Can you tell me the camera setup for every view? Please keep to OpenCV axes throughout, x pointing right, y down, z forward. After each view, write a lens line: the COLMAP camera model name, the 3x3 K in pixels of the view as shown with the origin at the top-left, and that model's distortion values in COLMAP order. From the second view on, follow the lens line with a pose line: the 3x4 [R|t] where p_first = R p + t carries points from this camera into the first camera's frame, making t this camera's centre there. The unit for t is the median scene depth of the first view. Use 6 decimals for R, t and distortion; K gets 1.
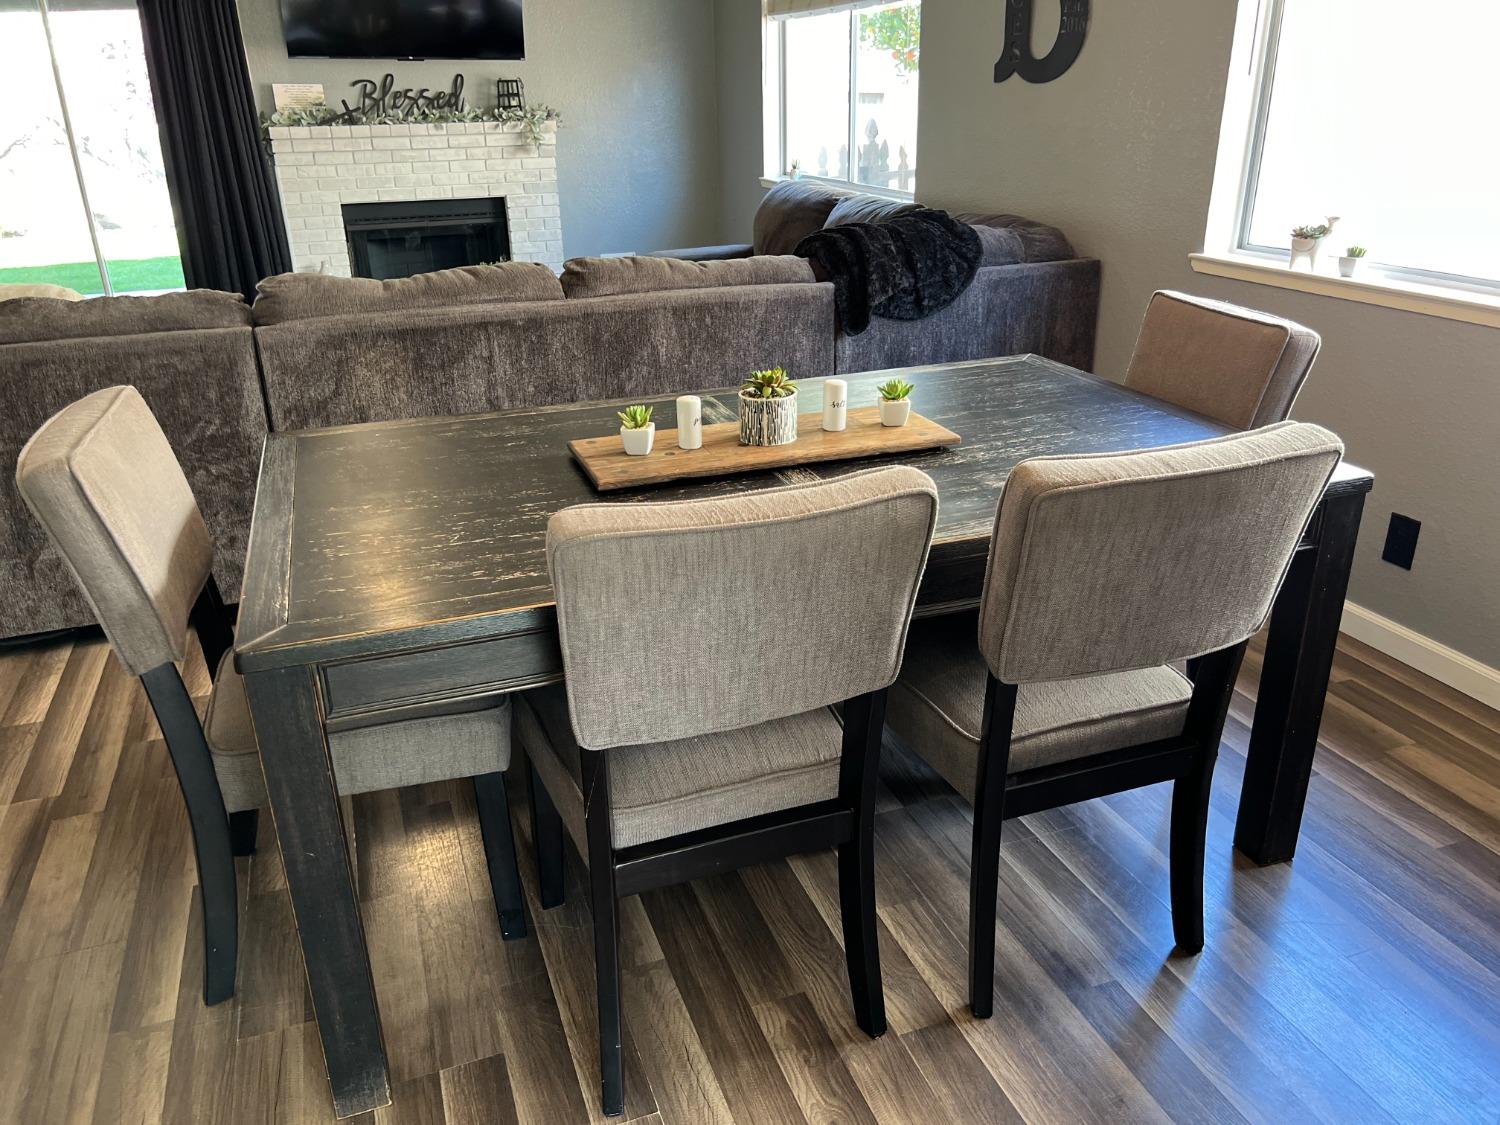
lens RADIAL K [[1124.5, 0, 750.7], [0, 1124.5, 556.9], [0, 0, 1]] dist [0.036967, -0.041568]
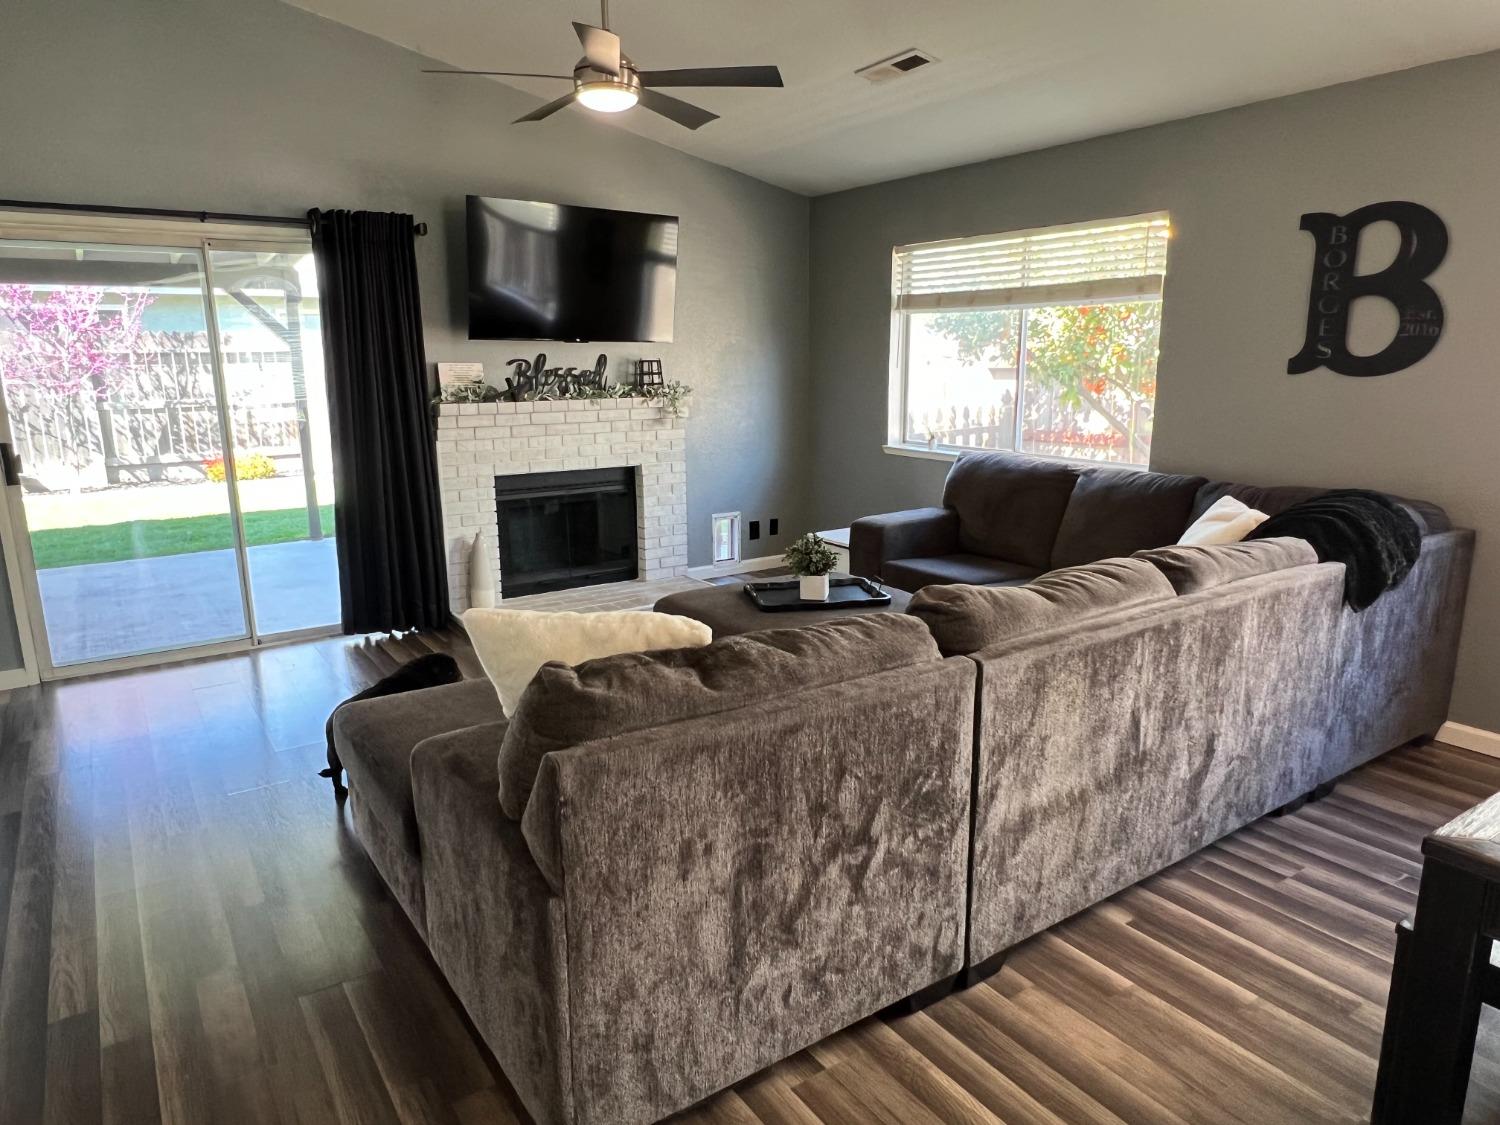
lens RADIAL K [[958.5, 0, 754.2], [0, 958.5, 561.5], [0, 0, 1]] dist [0.007603, 0.001874]
pose [[0.969076, -0.039116, 0.243643, -0.349925], [0.083085, 0.981429, -0.172899, -0.074354], [-0.232355, 0.187795, 0.954329, 0.158577]]
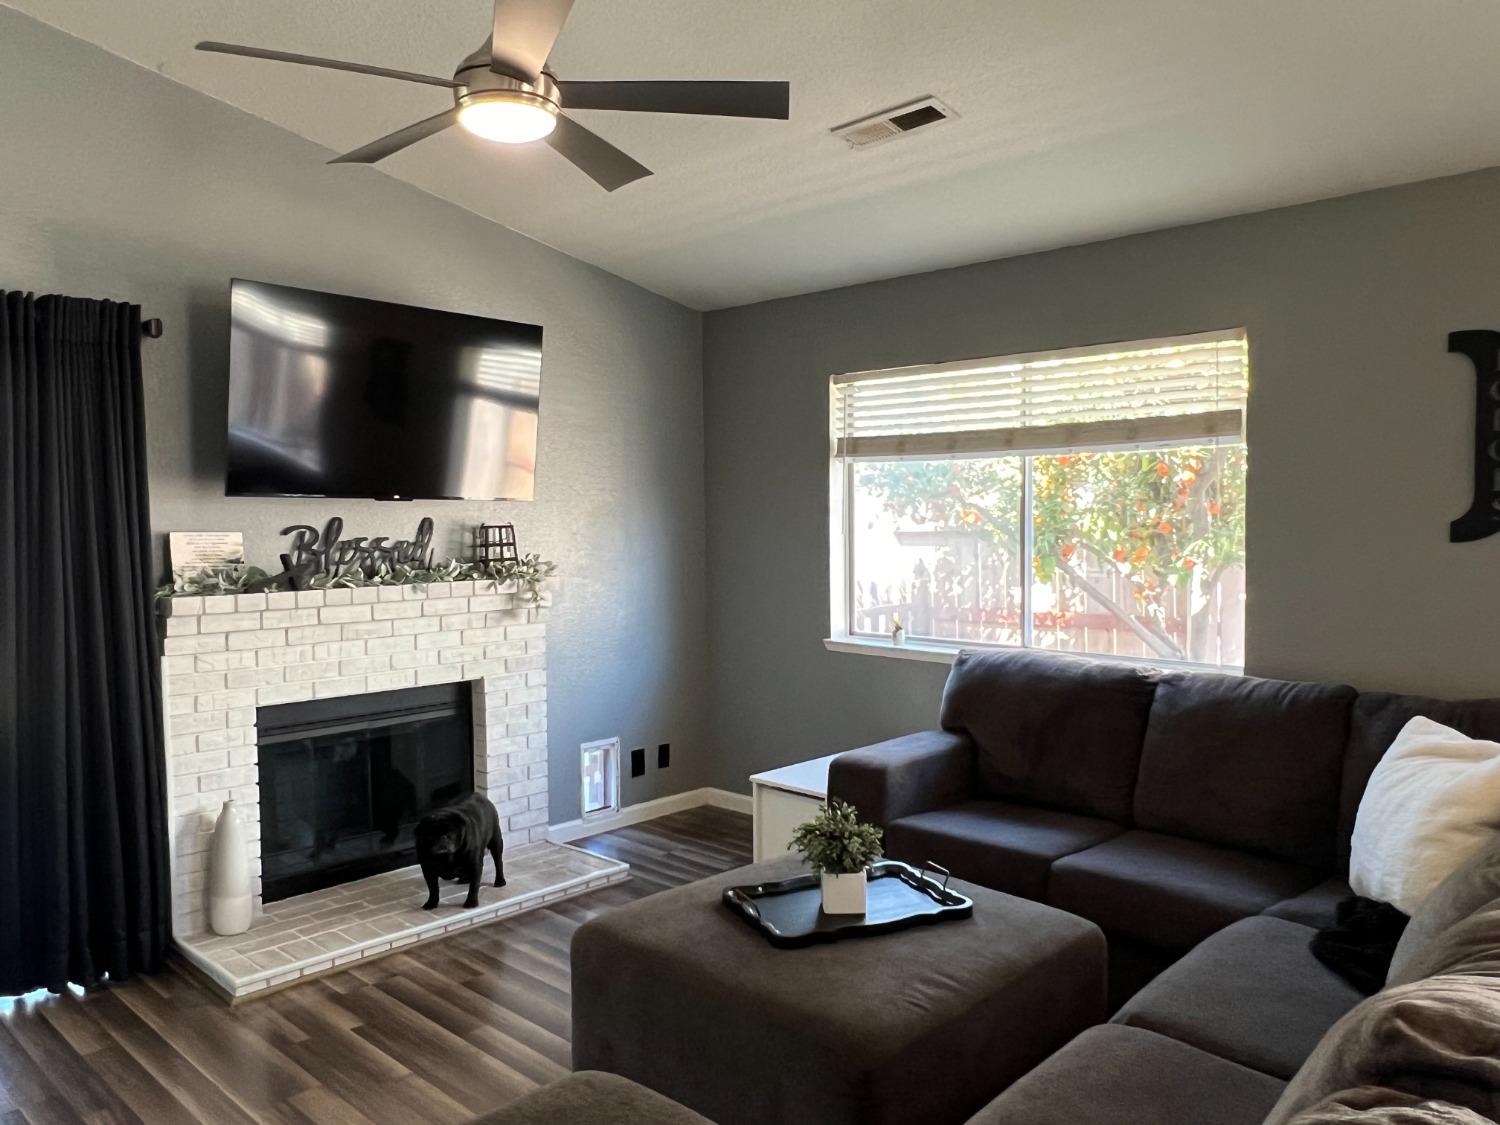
lens RADIAL K [[1124.5, 0, 742.0], [0, 1124.5, 567.4], [0, 0, 1]] dist [0.036967, -0.041568]
pose [[0.903933, -0.010406, 0.427547, -0.386767], [0.156933, 0.938038, -0.308962, -0.149325], [-0.397840, 0.346377, 0.849557, 0.334462]]
